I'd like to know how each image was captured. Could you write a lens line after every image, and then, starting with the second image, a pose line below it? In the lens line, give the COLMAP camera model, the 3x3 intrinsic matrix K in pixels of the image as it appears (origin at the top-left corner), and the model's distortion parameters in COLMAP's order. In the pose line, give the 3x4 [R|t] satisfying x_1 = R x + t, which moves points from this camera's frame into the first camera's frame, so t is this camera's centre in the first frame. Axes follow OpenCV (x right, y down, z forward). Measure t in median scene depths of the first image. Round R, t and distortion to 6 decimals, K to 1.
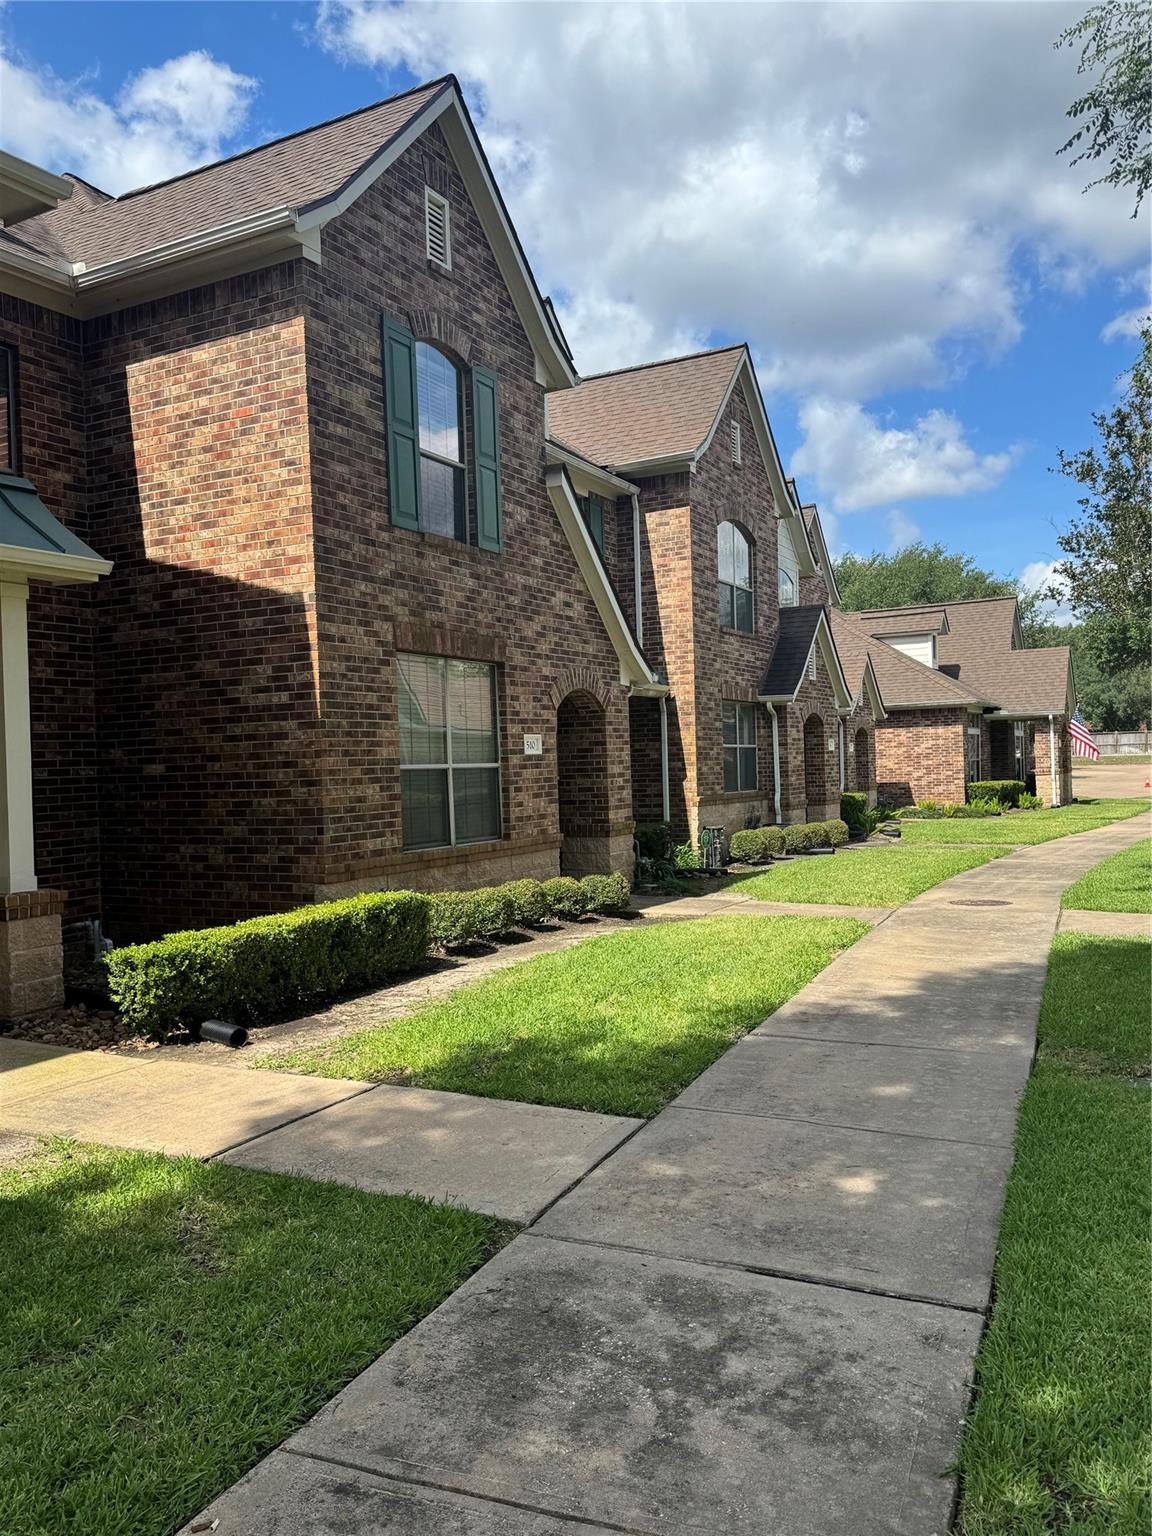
lens RADIAL K [[1200.1, 0, 573.7], [0, 1200.1, 765.5], [0, 0, 1]] dist [0.030233, -0.020973]
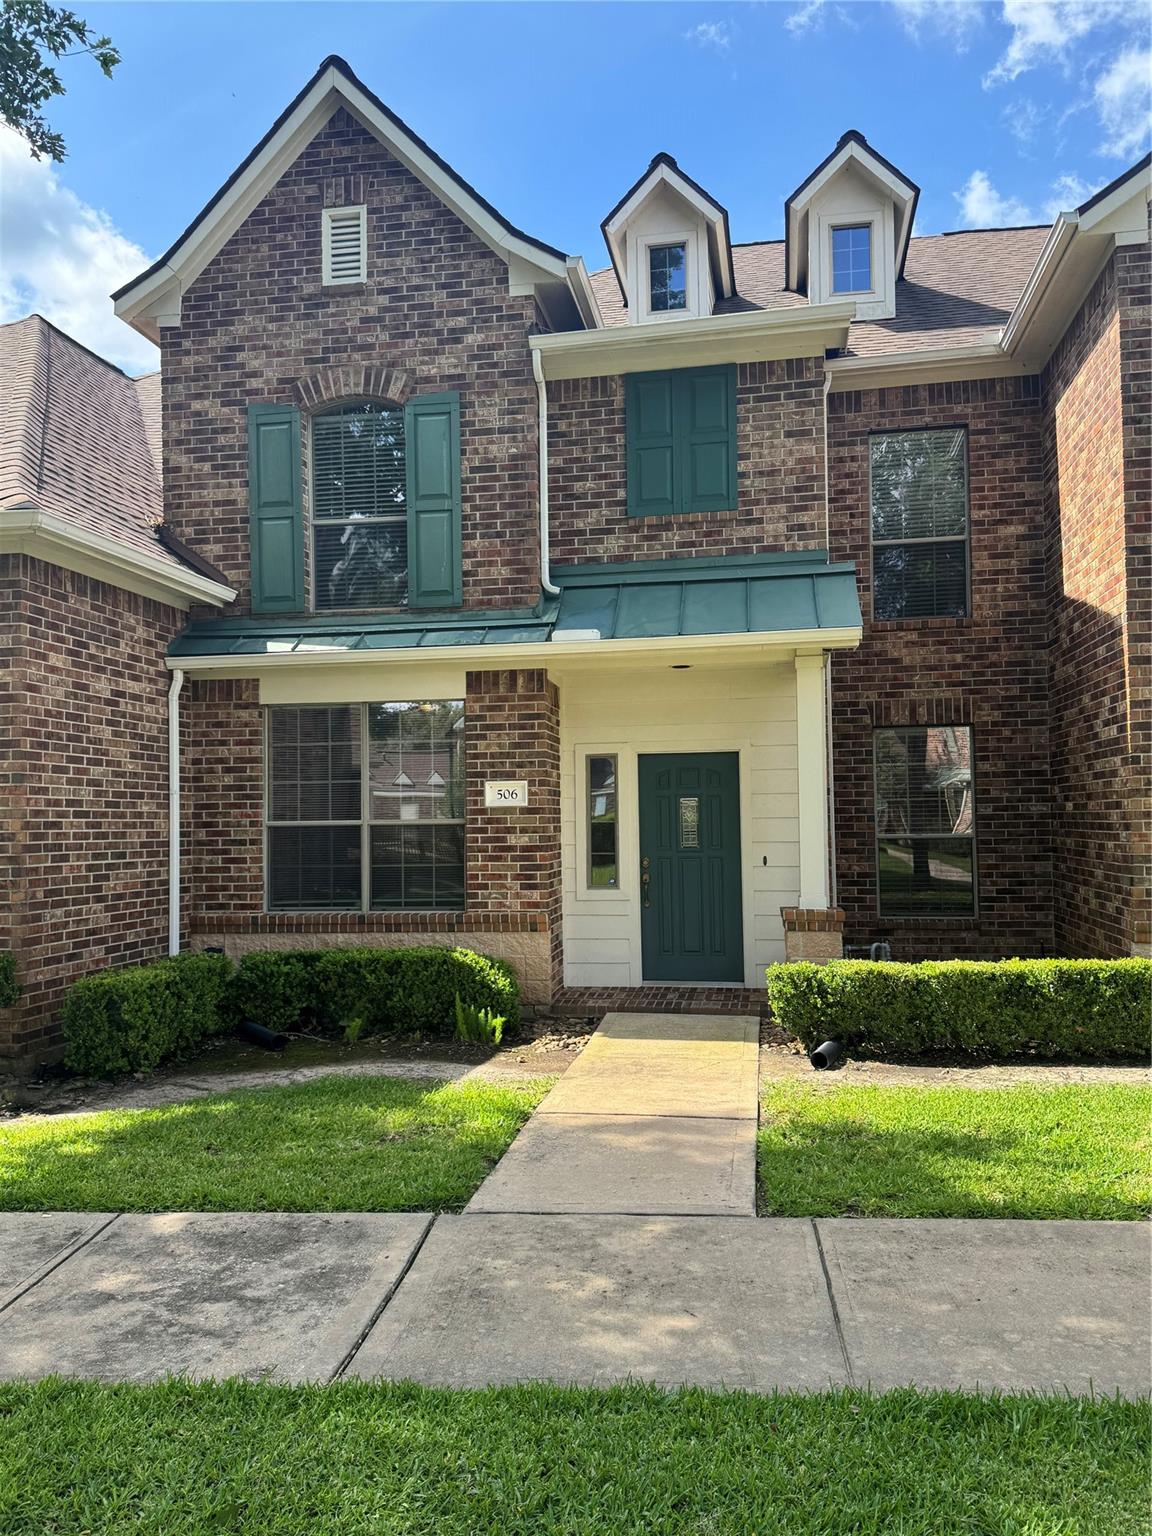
lens RADIAL K [[1200.1, 0, 572.8], [0, 1200.1, 770.7], [0, 0, 1]] dist [0.030233, -0.020973]
pose [[0.321760, -0.007697, -0.946790, 0.578050], [-0.000025, 0.999967, -0.008138, -0.023635], [0.946821, 0.002642, 0.321750, 0.371205]]
